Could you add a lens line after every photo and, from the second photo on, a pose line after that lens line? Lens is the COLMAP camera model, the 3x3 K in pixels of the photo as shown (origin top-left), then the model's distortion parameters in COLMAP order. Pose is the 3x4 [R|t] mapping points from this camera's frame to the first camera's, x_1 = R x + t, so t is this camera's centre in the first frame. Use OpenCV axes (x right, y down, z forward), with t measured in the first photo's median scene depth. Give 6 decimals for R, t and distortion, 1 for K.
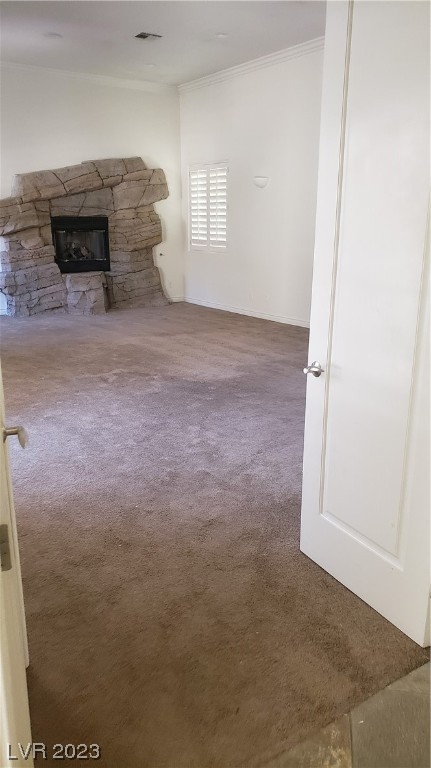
lens RADIAL K [[593.0, 0, 227.2], [0, 593.0, 401.7], [0, 0, 1]] dist [0.103025, -0.311726]
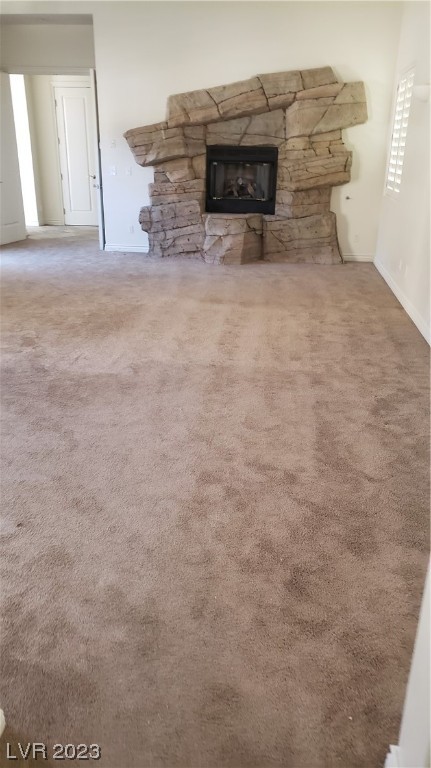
lens RADIAL K [[599.0, 0, 213.9], [0, 599.0, 388.8], [0, 0, 1]] dist [0.111982, -0.204063]
pose [[0.750117, 0.257110, -0.609277, 0.350589], [-0.212431, 0.966180, 0.146183, -0.100073], [0.626257, 0.019775, 0.779366, 0.331392]]
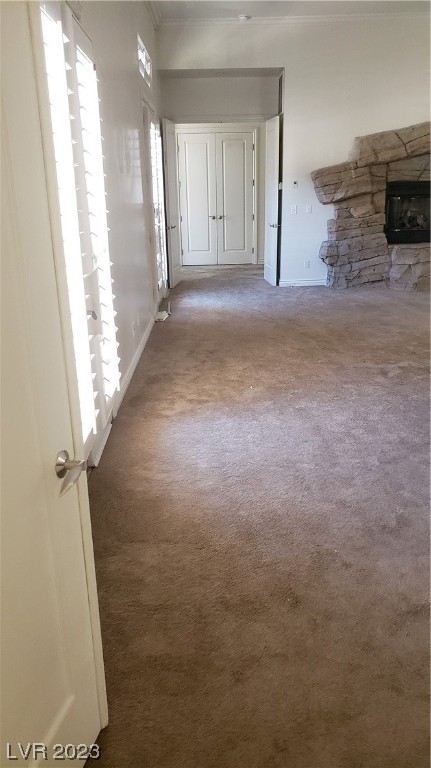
lens RADIAL K [[609.9, 0, 216.9], [0, 609.9, 372.3], [0, 0, 1]] dist [0.105114, -0.232569]
pose [[0.828563, 0.147227, -0.540192, 0.044242], [-0.145572, 0.988275, 0.046068, -0.026488], [0.540640, 0.040467, 0.840280, 0.076267]]
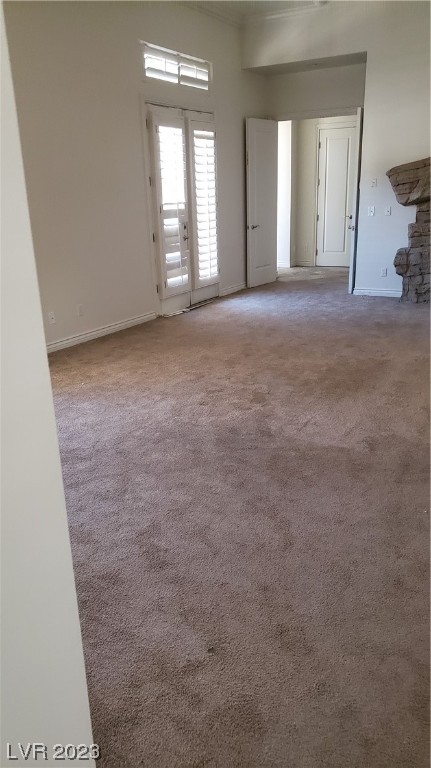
lens RADIAL K [[599.0, 0, 213.9], [0, 599.0, 388.8], [0, 0, 1]] dist [0.111982, -0.204063]
pose [[0.434341, 0.275913, -0.857449, 0.303087], [-0.242849, 0.952550, 0.183500, -0.116444], [0.867394, 0.128529, 0.480737, 0.369384]]
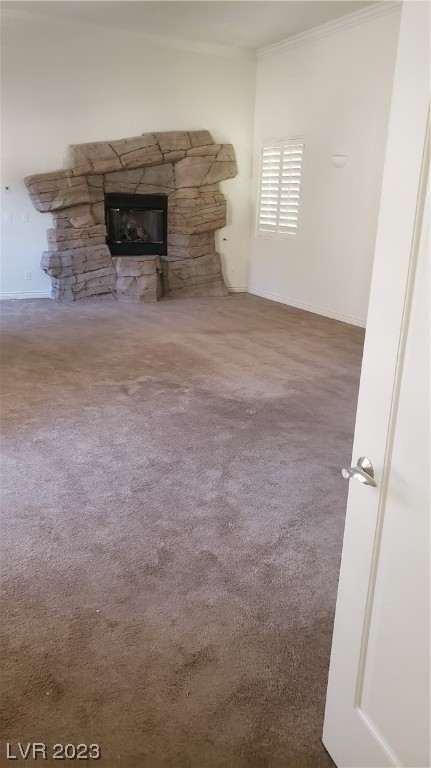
lens RADIAL K [[595.6, 0, 232.5], [0, 595.6, 386.3], [0, 0, 1]] dist [0.111817, -0.320750]
pose [[0.991177, 0.071063, -0.111882, 0.022218], [-0.070873, 0.997469, 0.005685, -0.035281], [0.112003, 0.002295, 0.993705, 0.114264]]
